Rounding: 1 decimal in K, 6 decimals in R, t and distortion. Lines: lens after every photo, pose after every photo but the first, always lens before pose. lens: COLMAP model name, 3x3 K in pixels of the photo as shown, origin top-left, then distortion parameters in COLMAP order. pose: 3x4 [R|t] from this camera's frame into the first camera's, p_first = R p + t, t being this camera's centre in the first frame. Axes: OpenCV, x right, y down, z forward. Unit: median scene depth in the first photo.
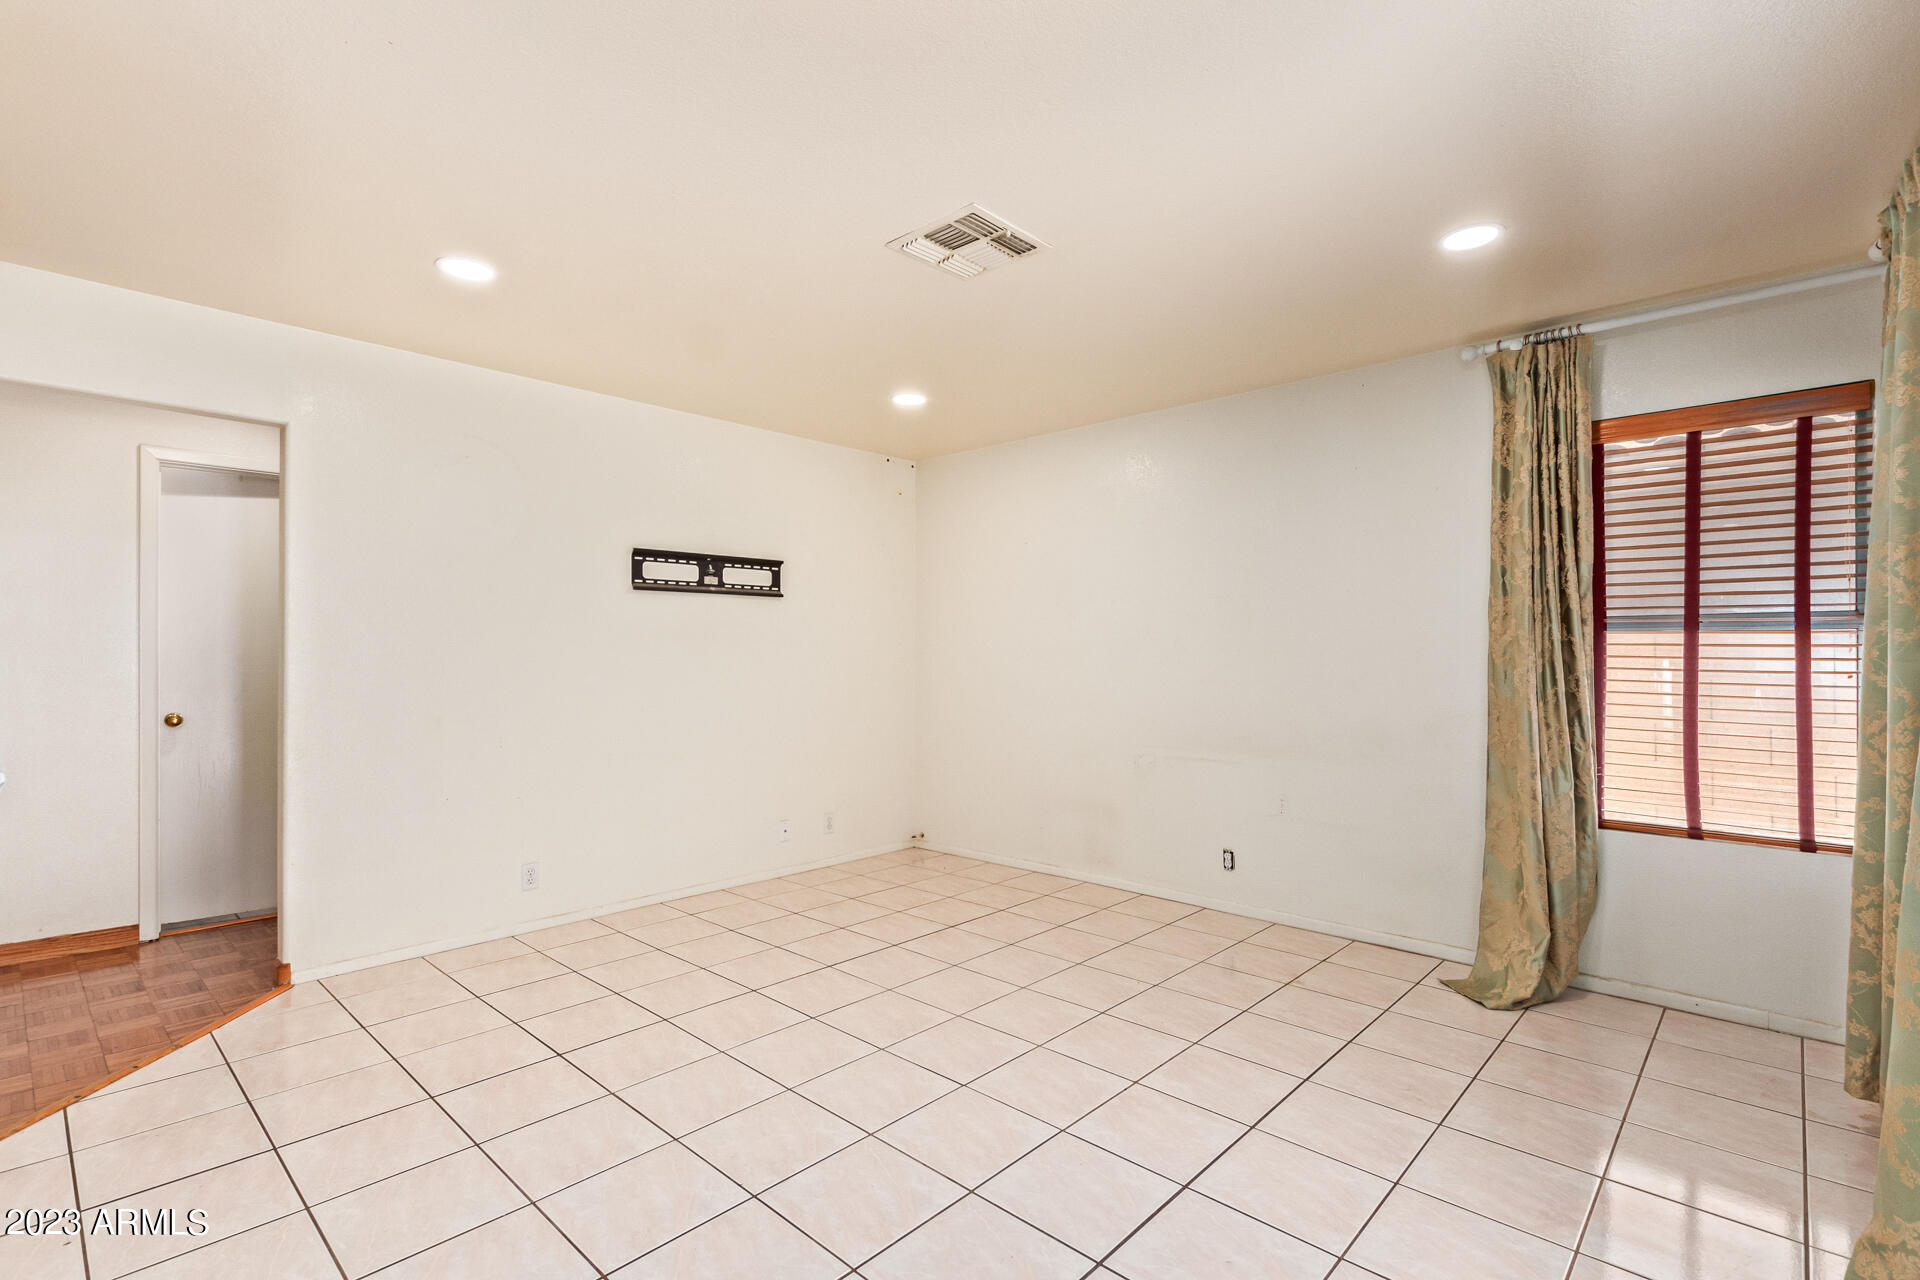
lens RADIAL K [[898.5, 0, 989.5], [0, 898.5, 653.5], [0, 0, 1]] dist [-0.000503, -0.000734]
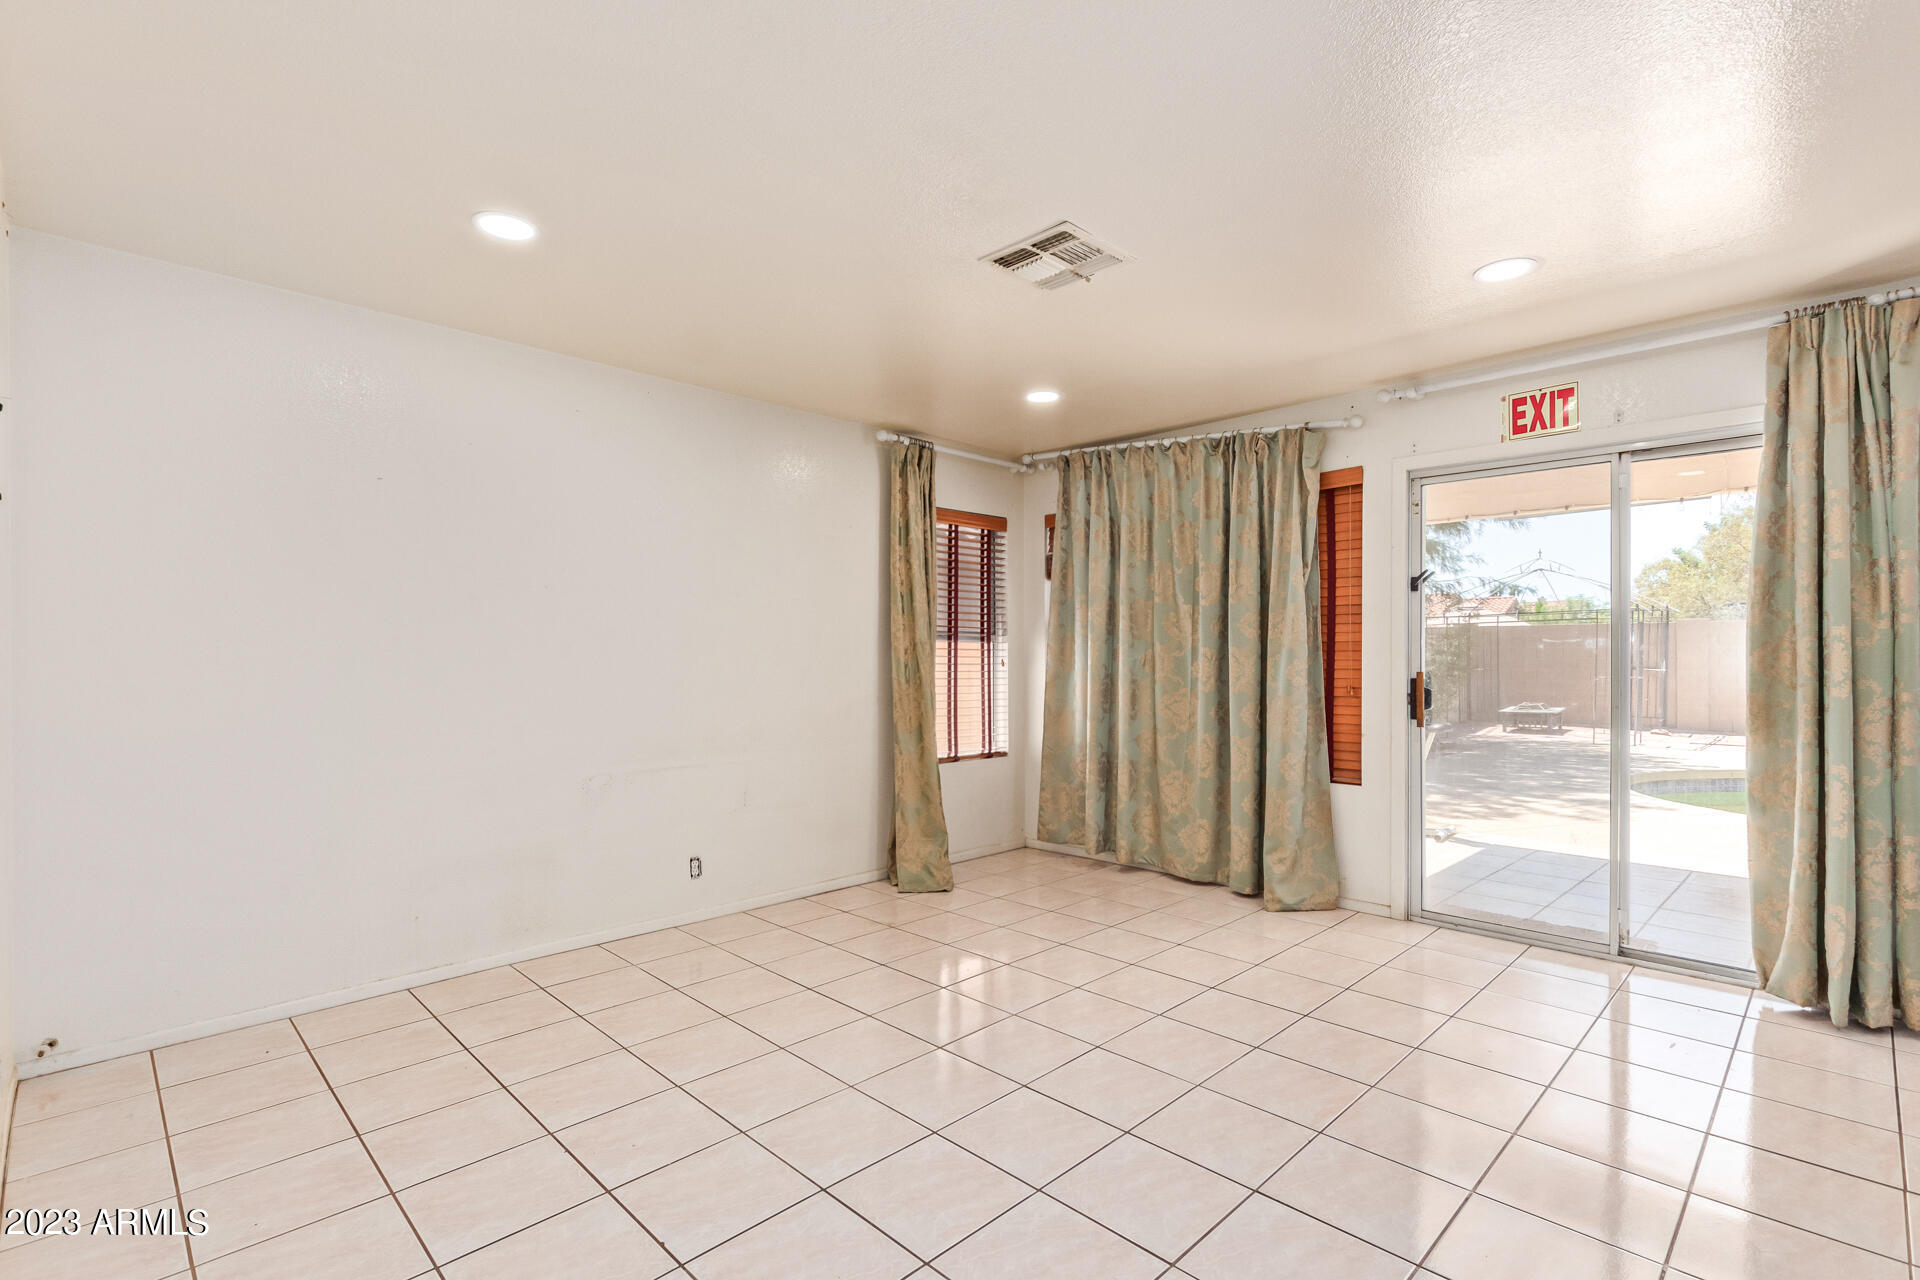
lens RADIAL K [[876.2, 0, 955.1], [0, 876.2, 653.7], [0, 0, 1]] dist [0.001688, -0.000070]
pose [[0.063313, 0.004048, 0.997986, -0.823190], [0.001478, 0.999990, -0.004150, 0.005701], [-0.997993, 0.001738, 0.063306, 0.829110]]
